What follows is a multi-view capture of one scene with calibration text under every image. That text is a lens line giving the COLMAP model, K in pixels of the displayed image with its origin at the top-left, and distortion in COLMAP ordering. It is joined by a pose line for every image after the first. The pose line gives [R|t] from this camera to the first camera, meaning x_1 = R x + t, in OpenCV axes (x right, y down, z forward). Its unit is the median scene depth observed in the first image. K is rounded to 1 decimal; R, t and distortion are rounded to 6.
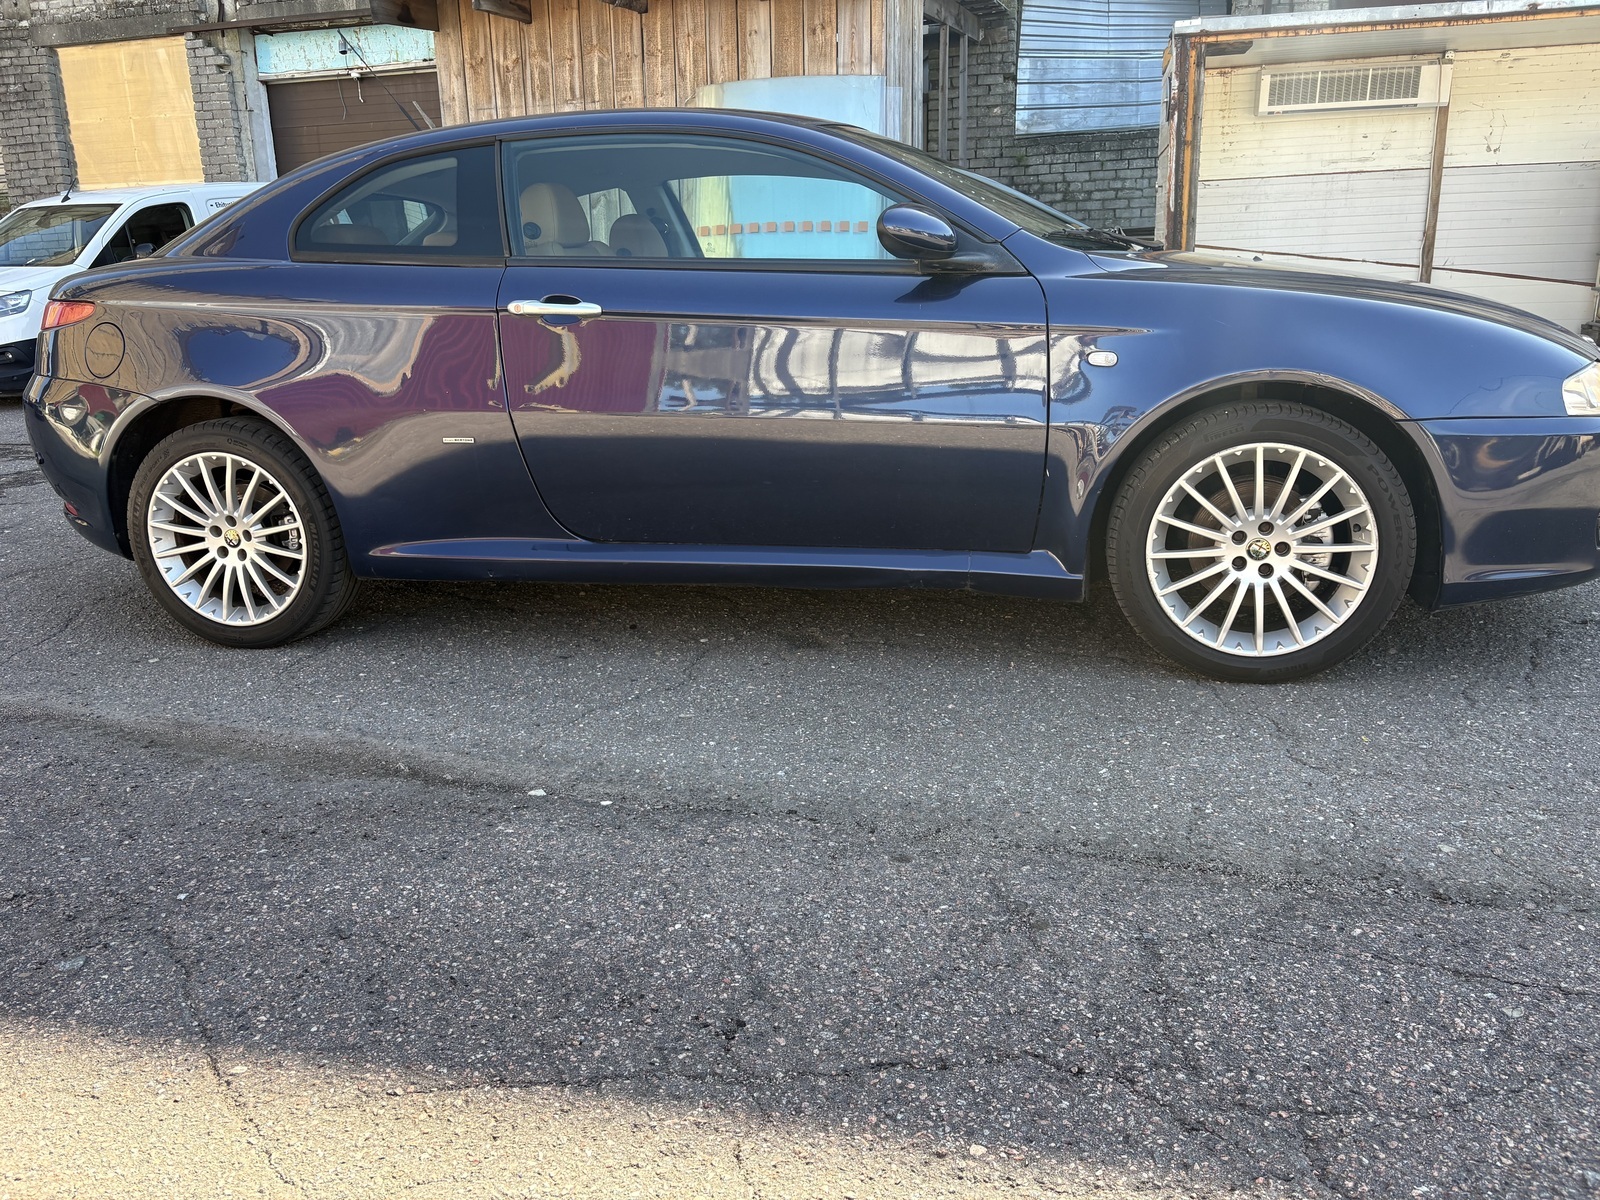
lens RADIAL K [[1210.7, 0, 790.3], [0, 1210.7, 597.7], [0, 0, 1]] dist [0.073322, -0.090398]
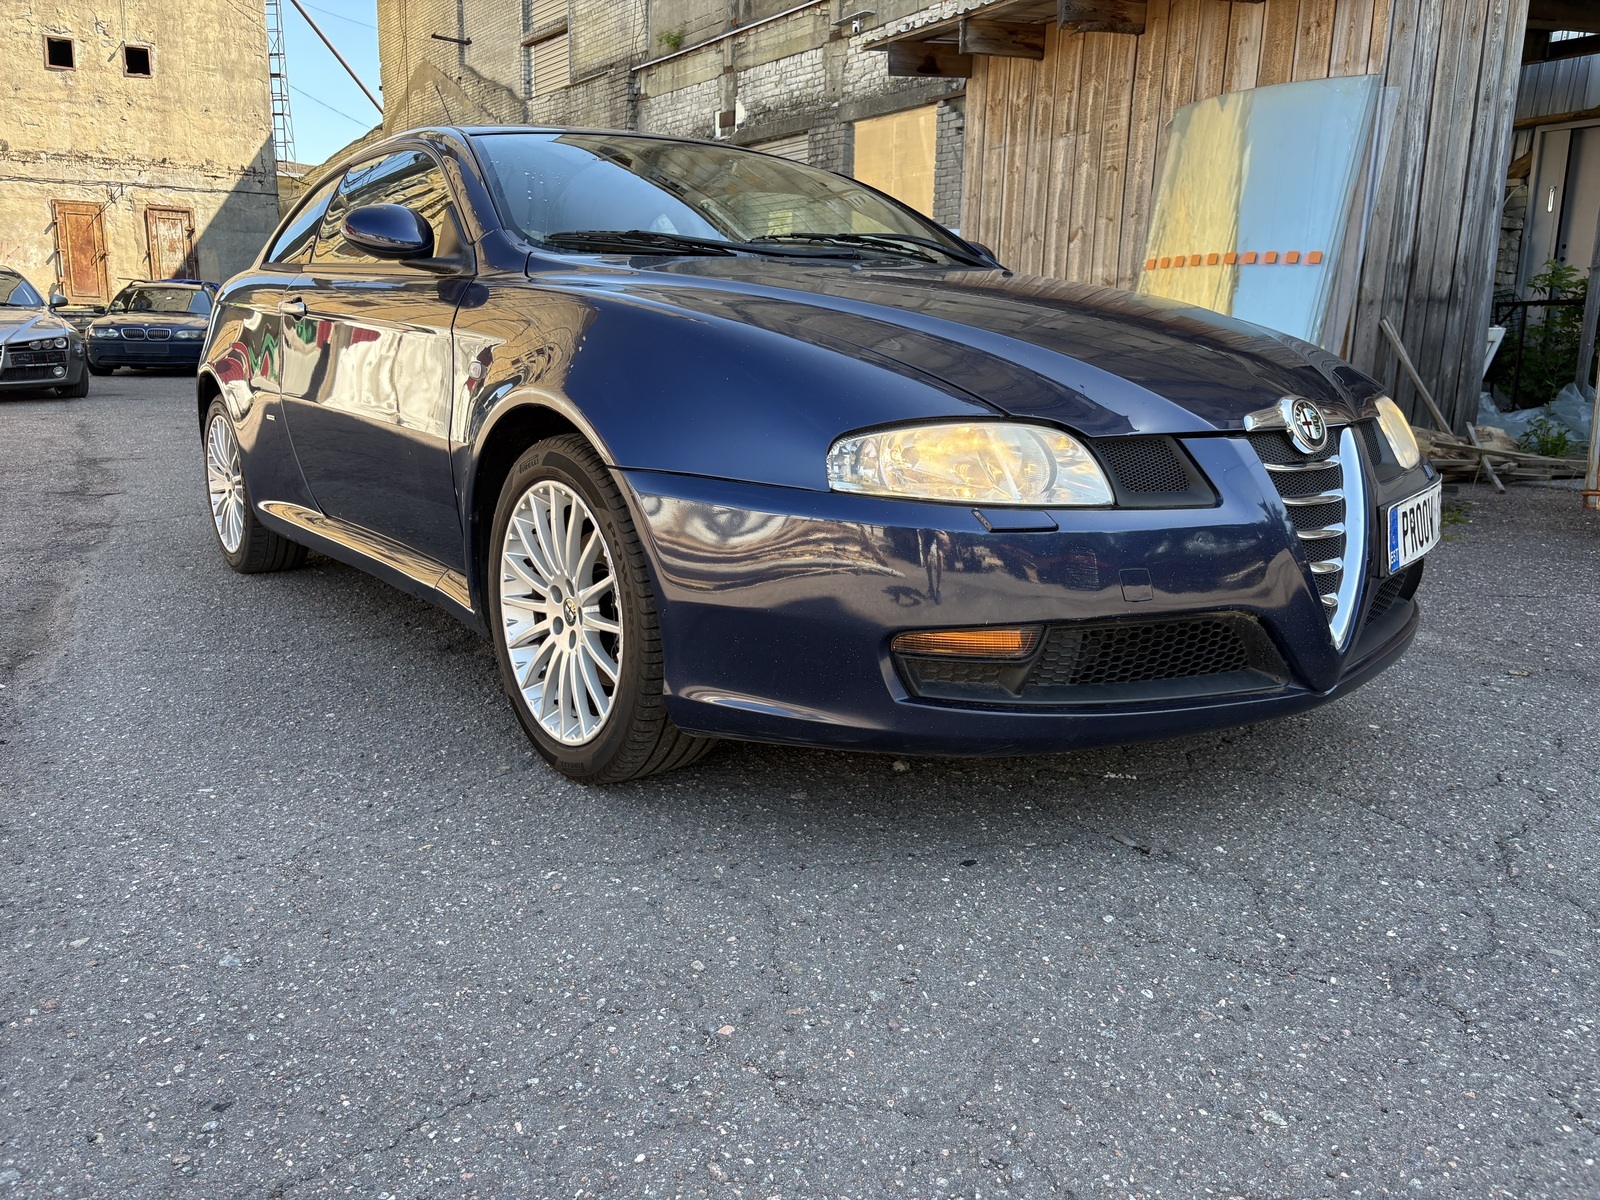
lens RADIAL K [[1210.7, 0, 790.3], [0, 1210.7, 597.7], [0, 0, 1]] dist [0.073322, -0.090398]
pose [[0.752613, 0.171512, -0.635734, 0.341663], [-0.196269, 0.980026, 0.032044, -0.035329], [0.628532, 0.100658, 0.771243, 0.155890]]
